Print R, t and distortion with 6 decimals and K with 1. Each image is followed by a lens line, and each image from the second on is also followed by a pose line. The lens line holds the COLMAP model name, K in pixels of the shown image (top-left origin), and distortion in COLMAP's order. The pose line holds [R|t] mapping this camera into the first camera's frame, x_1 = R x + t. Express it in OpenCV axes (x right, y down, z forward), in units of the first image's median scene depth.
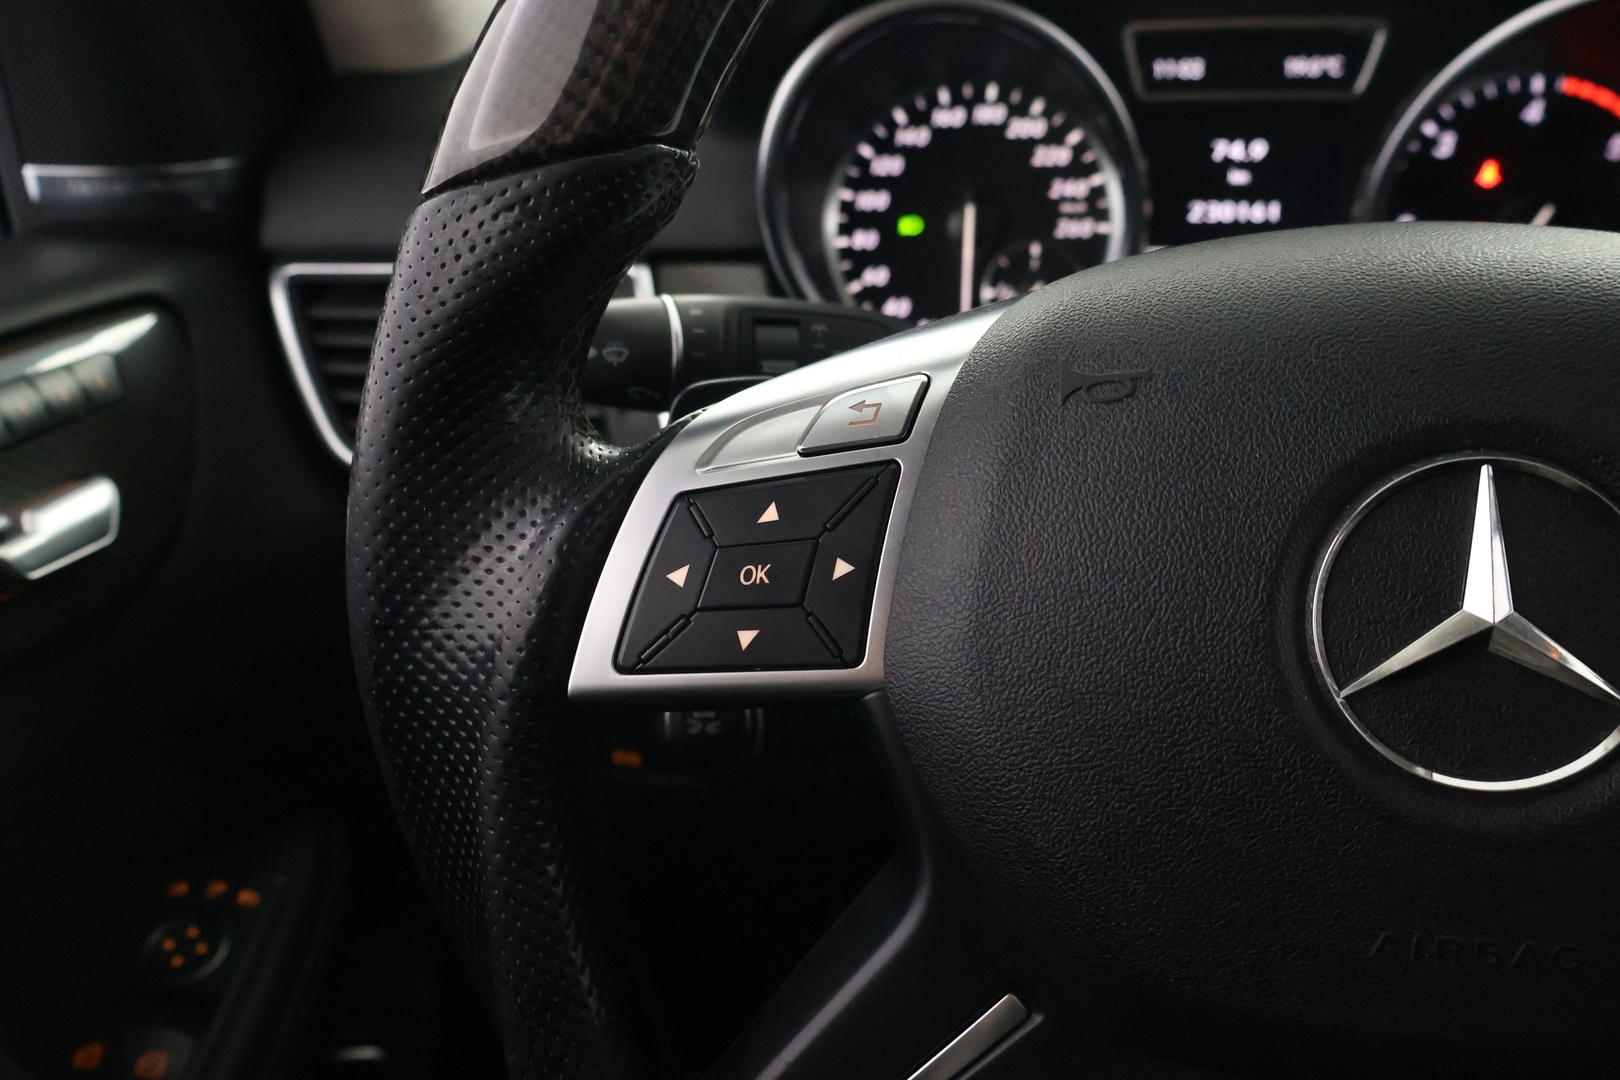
lens RADIAL K [[1370.9, 0, 813.6], [0, 1370.9, 538.1], [0, 0, 1]] dist [0.012732, 0.002604]
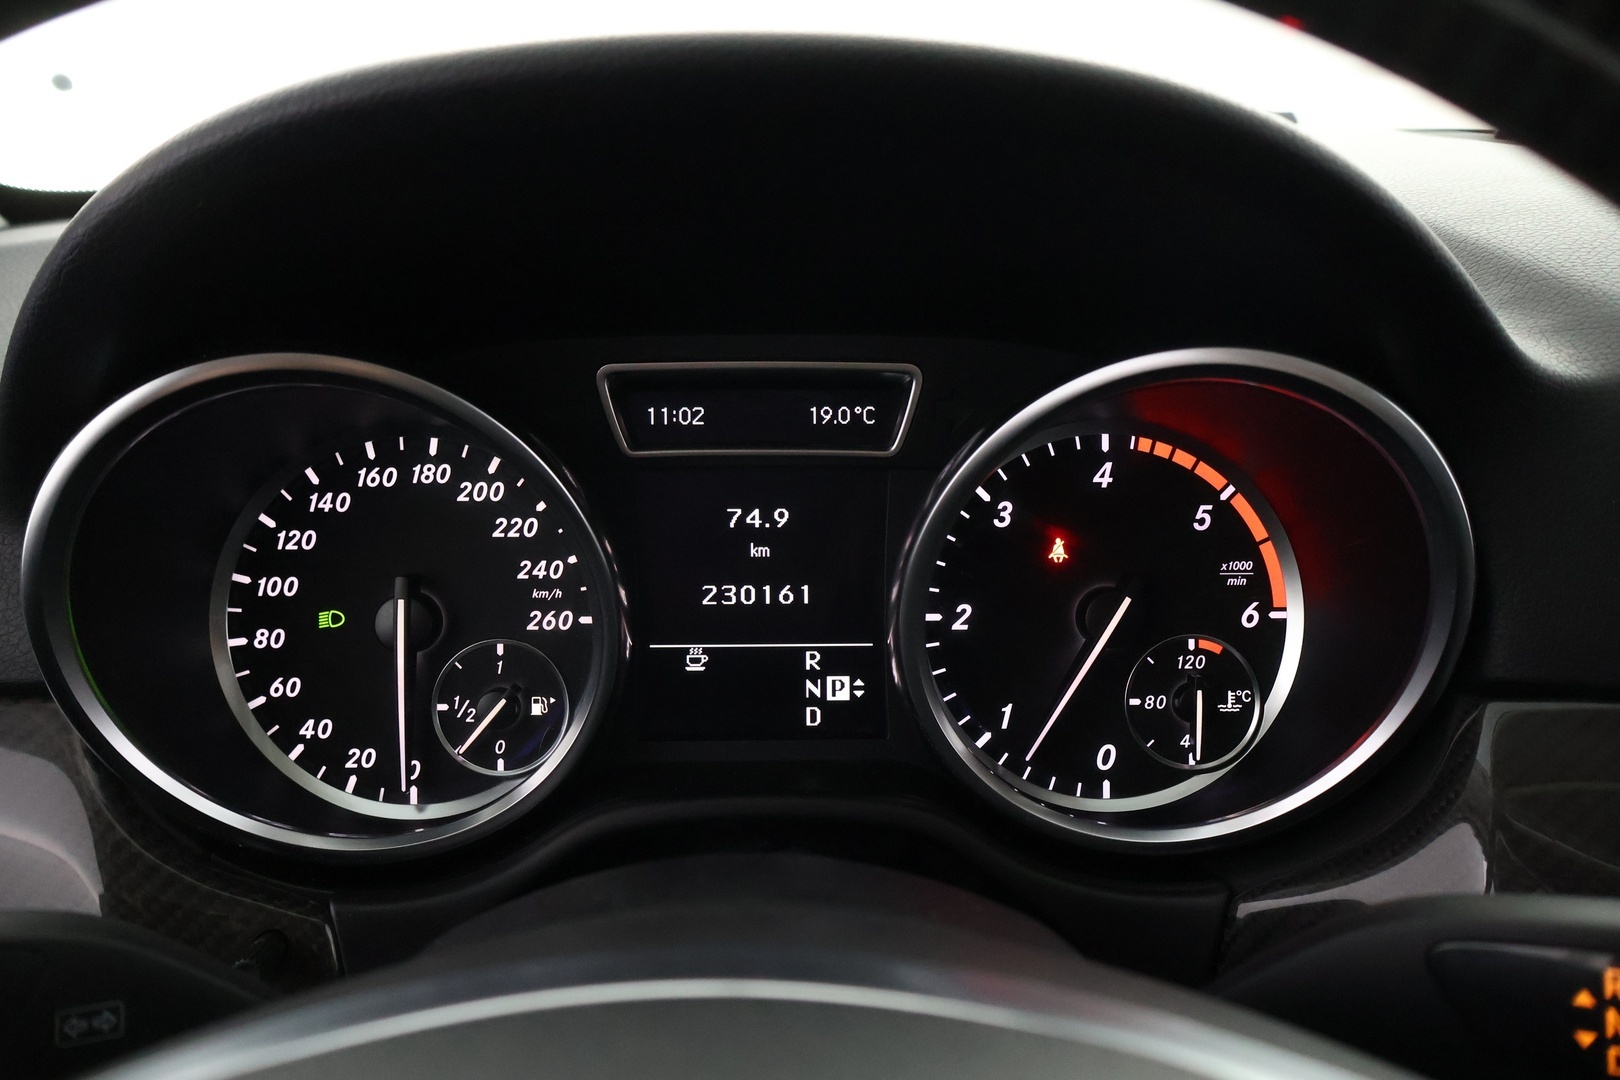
lens RADIAL K [[1370.9, 0, 800.3], [0, 1370.9, 540.5], [0, 0, 1]] dist [0.012732, 0.002604]
pose [[0.986626, -0.022593, 0.161425, 0.206539], [0.045415, 0.989232, -0.139128, -0.159482], [-0.156543, 0.144599, 0.977029, 0.238476]]
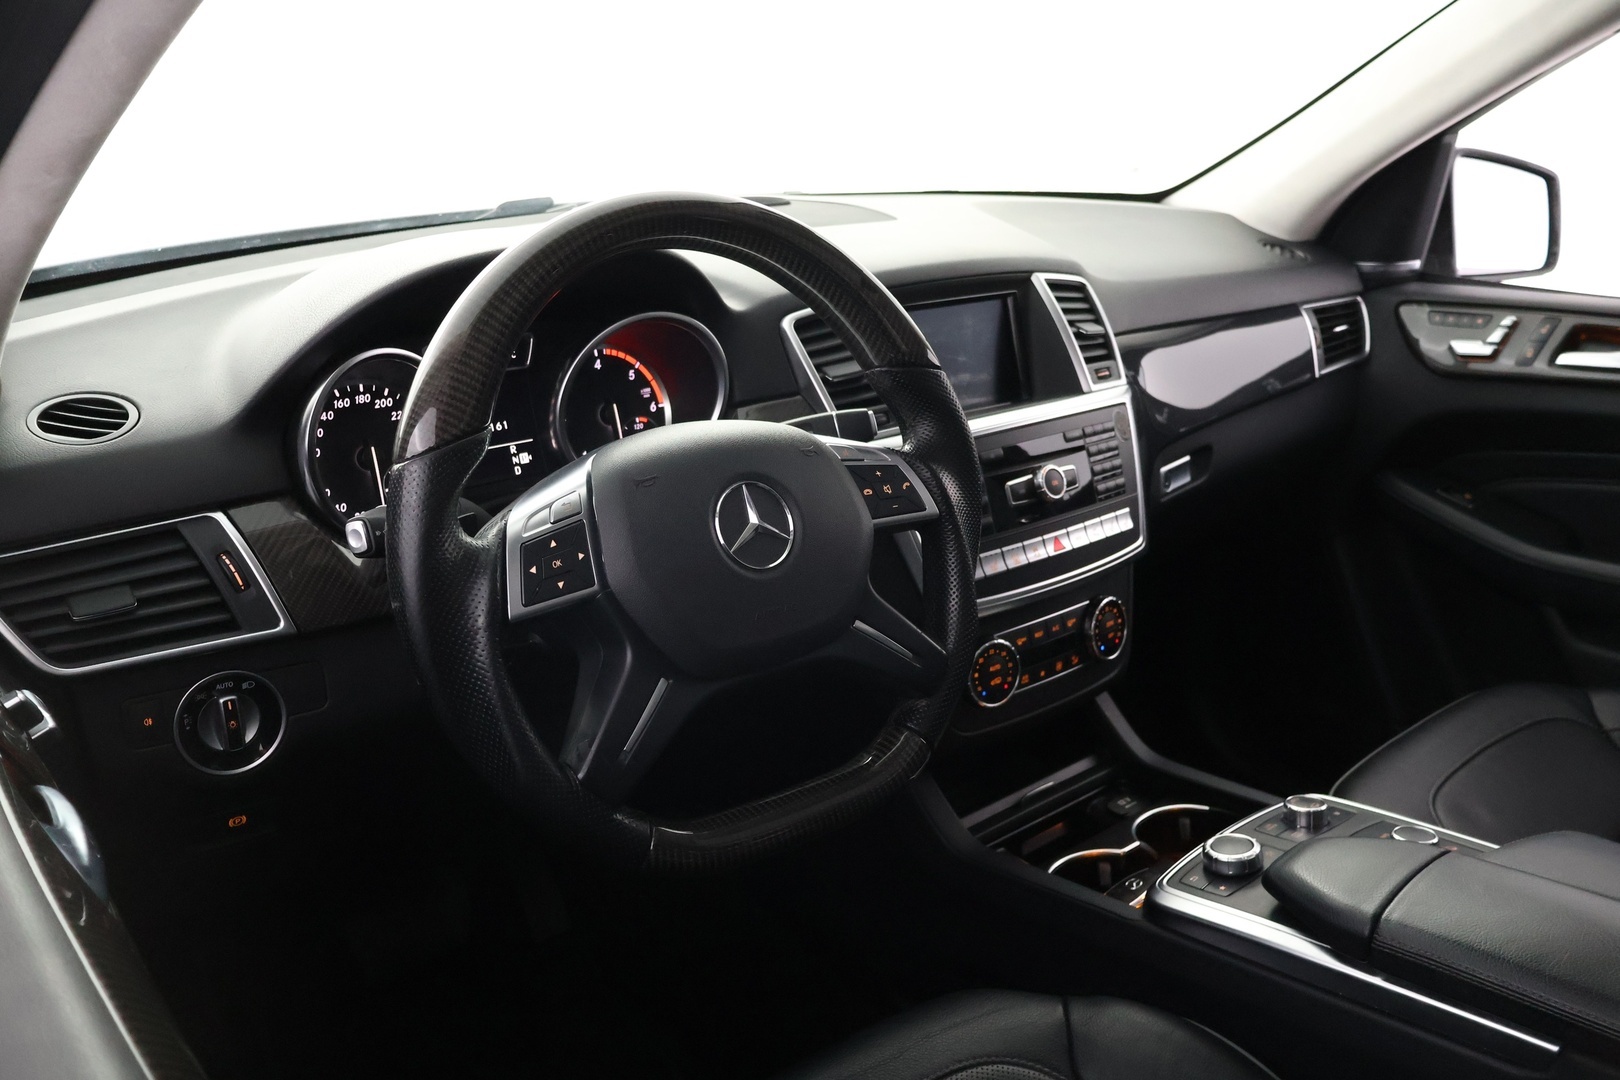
lens RADIAL K [[1460.7, 0, 809.6], [0, 1460.7, 543.4], [0, 0, 1]] dist [-0.000863, -0.002421]
pose [[0.673489, -0.211166, 0.708394, -0.920852], [0.311137, 0.950282, -0.012536, 0.094166], [-0.670527, 0.228851, 0.705706, -0.776042]]
